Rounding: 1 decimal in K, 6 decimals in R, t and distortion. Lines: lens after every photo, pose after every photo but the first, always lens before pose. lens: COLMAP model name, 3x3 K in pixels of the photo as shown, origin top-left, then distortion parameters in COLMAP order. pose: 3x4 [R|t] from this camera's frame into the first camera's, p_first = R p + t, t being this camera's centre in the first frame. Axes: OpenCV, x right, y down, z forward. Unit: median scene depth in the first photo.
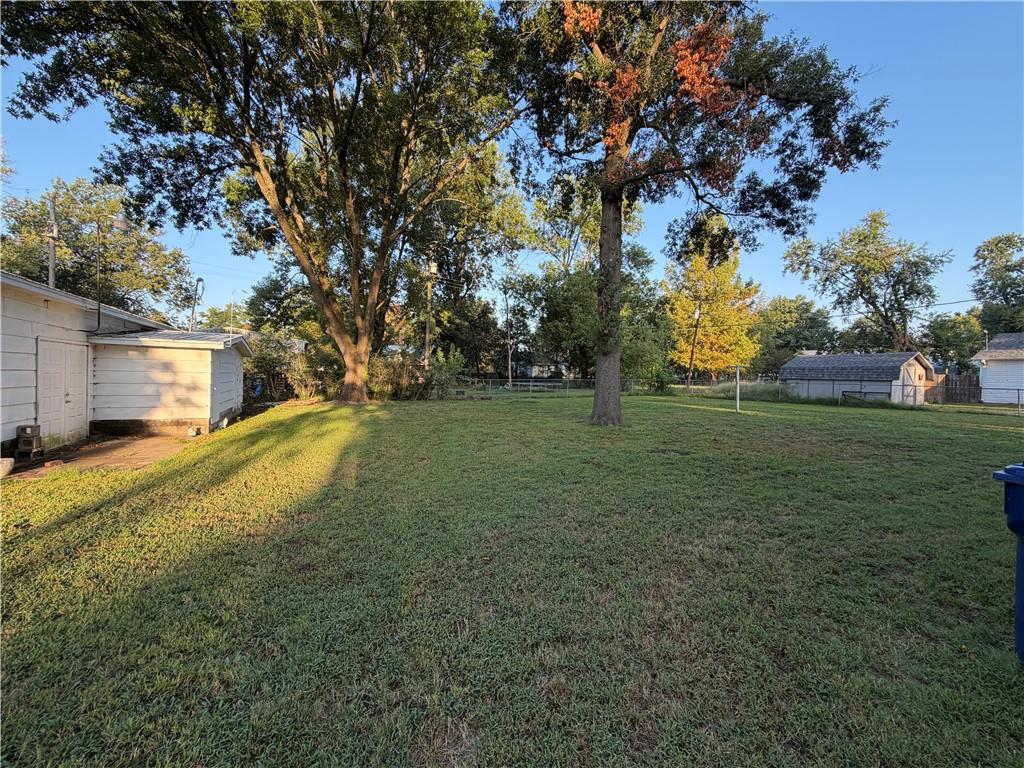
lens RADIAL K [[407.4, 0, 508.3], [0, 407.4, 383.2], [0, 0, 1]] dist [0.000416, -0.000088]
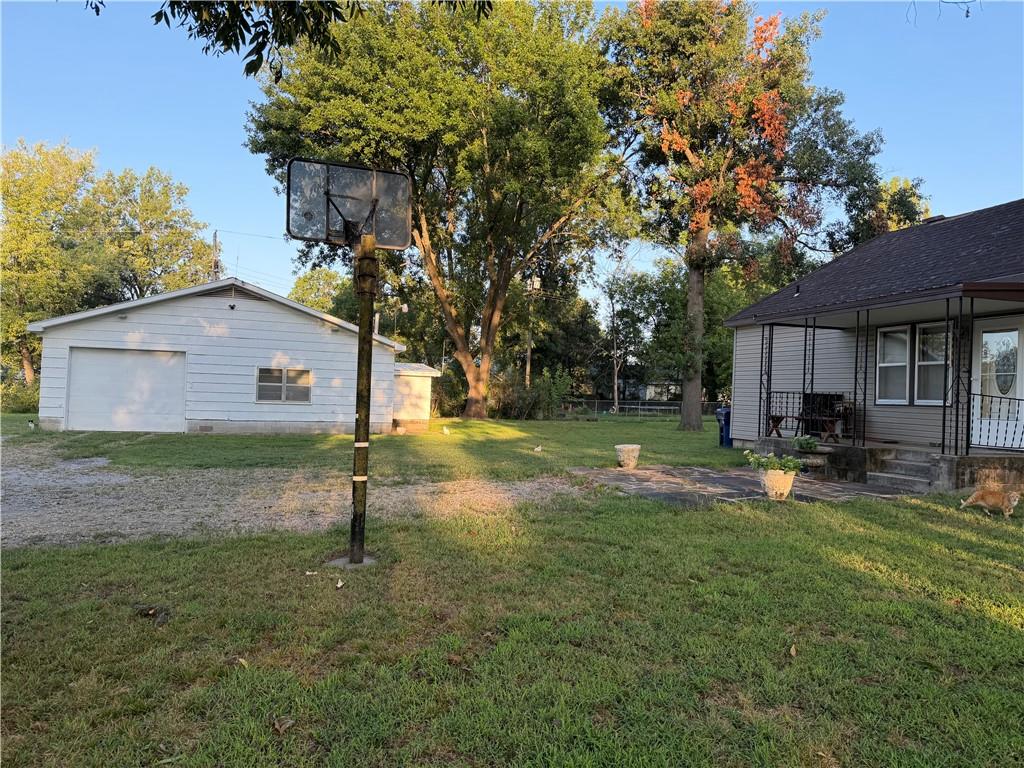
lens RADIAL K [[711.5, 0, 514.1], [0, 711.5, 388.1], [0, 0, 1]] dist [0.124381, -0.206557]
pose [[0.990987, 0.007114, -0.133770, -0.014747], [-0.011878, 0.999322, -0.034843, 0.028115], [0.133432, 0.036118, 0.990400, -0.860098]]
